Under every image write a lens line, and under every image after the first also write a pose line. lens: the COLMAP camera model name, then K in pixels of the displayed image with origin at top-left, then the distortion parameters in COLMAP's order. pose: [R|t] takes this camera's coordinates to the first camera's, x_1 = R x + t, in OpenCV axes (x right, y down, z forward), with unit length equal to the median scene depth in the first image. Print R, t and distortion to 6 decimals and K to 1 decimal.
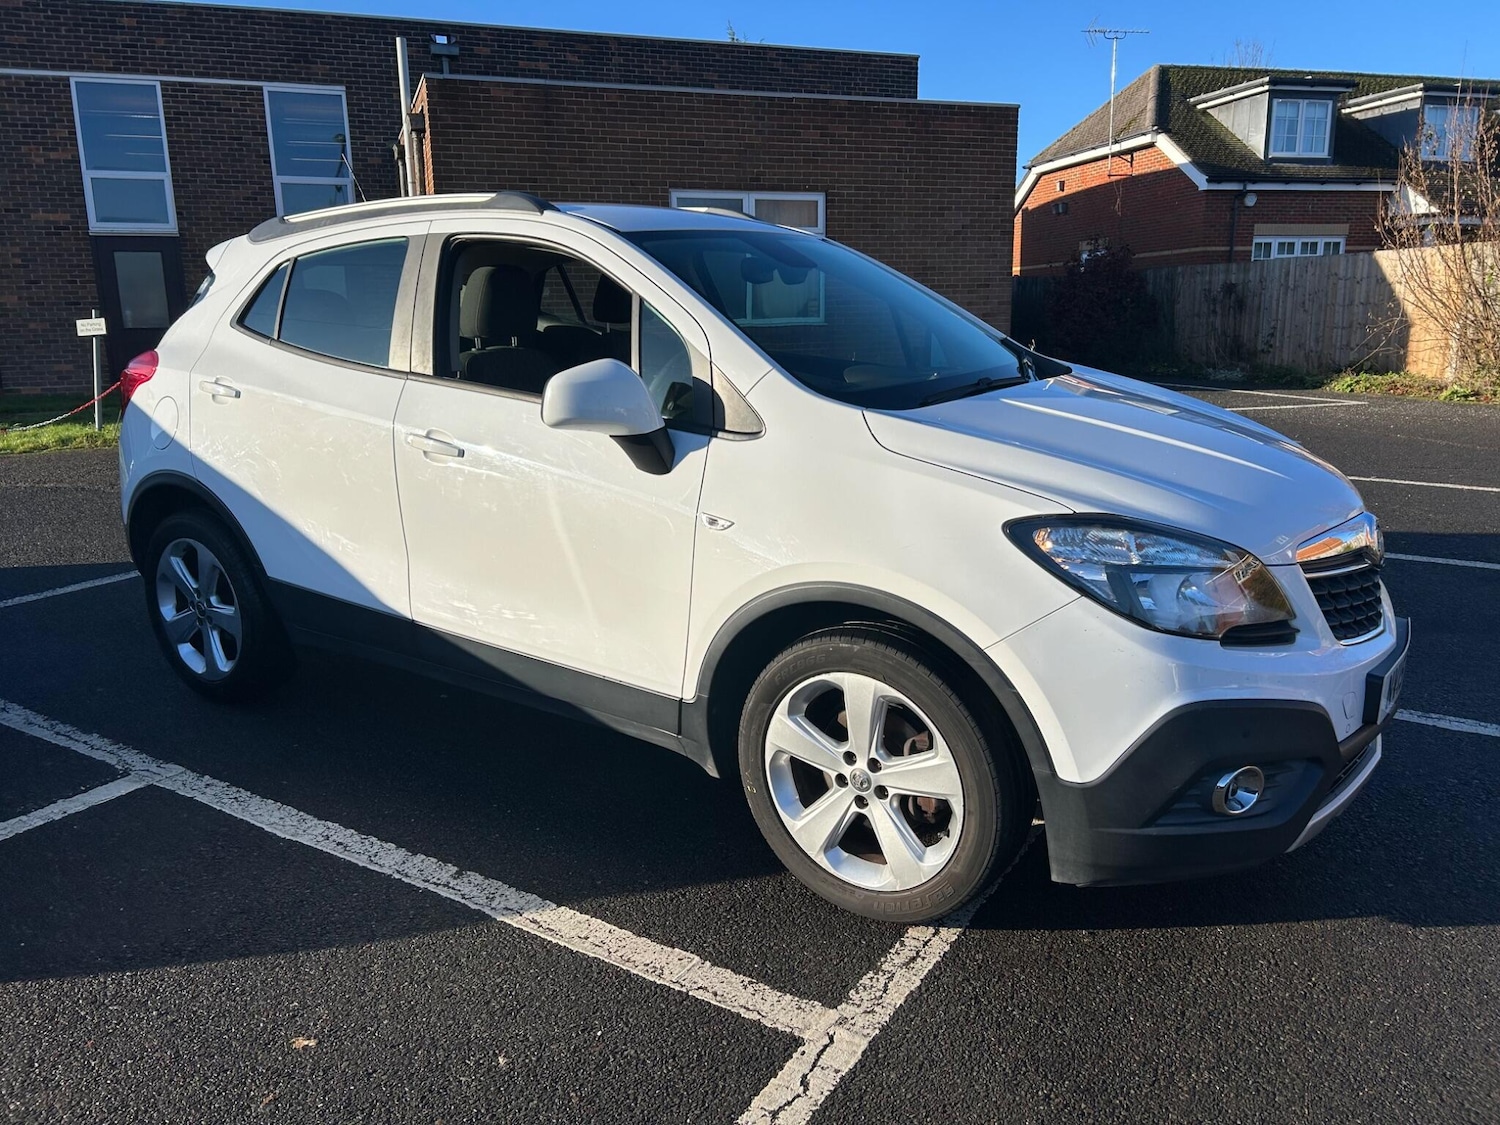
lens RADIAL K [[1136.9, 0, 778.7], [0, 1136.9, 562.4], [0, 0, 1]] dist [0.039546, 0.002331]
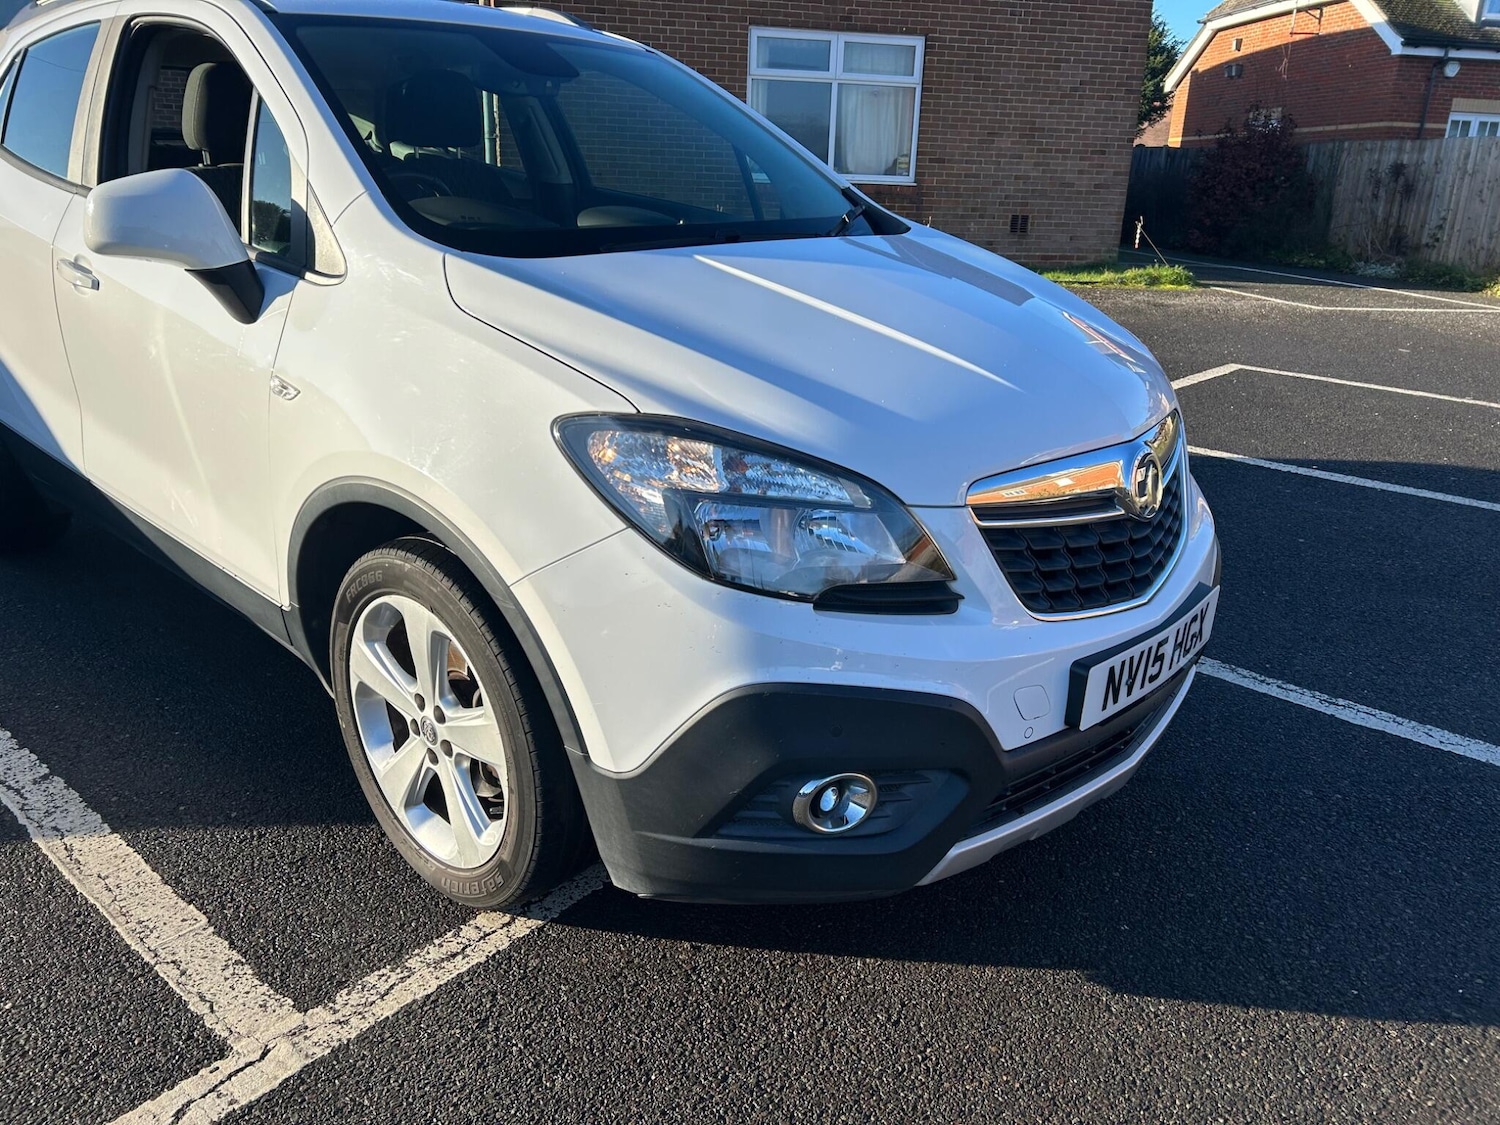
lens RADIAL K [[1138.5, 0, 782.3], [0, 1138.5, 565.1], [0, 0, 1]] dist [0.054944, -0.054820]
pose [[0.988466, 0.090393, -0.121506, 0.380974], [-0.076483, 0.990458, 0.114640, -0.031685], [0.130709, -0.104025, 0.985948, 0.239487]]
